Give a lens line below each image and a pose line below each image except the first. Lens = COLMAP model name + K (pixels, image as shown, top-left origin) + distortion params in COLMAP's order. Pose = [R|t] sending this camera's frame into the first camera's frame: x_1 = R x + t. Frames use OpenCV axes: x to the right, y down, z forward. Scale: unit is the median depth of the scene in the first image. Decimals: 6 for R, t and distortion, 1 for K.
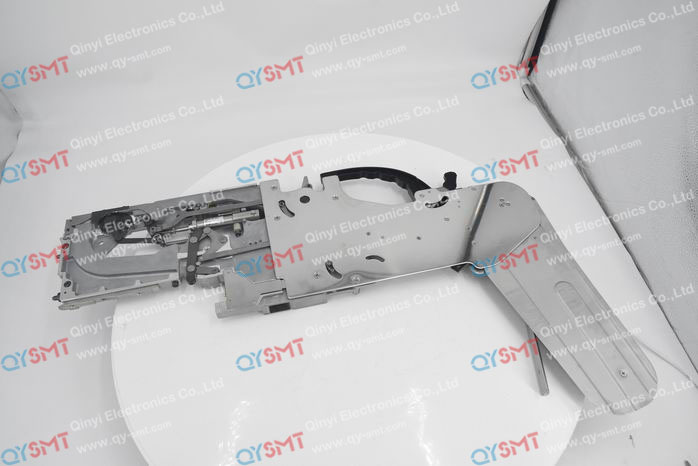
lens RADIAL K [[473.8, 0, 349.0], [0, 473.8, 233.0], [0, 0, 1]] dist [-0.091822, 0.002684]
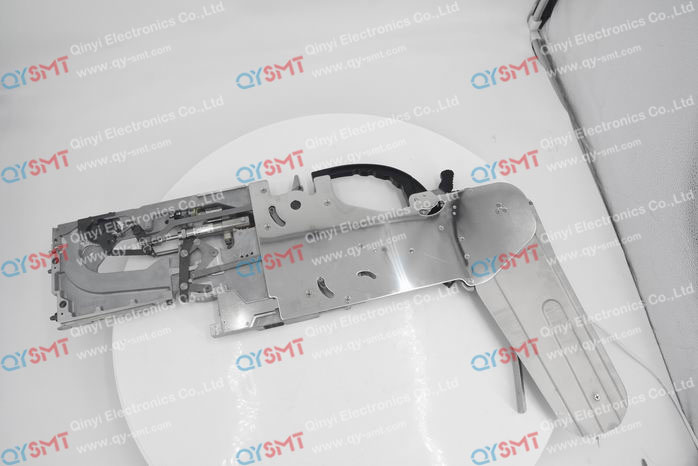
lens RADIAL K [[473.8, 0, 349.0], [0, 473.8, 233.0], [0, 0, 1]] dist [-0.091822, 0.002684]
pose [[0.999938, 0.004543, 0.010167, 0.006193], [-0.006824, 0.971475, 0.237046, -0.252630], [-0.008800, -0.237100, 0.971445, 0.044601]]
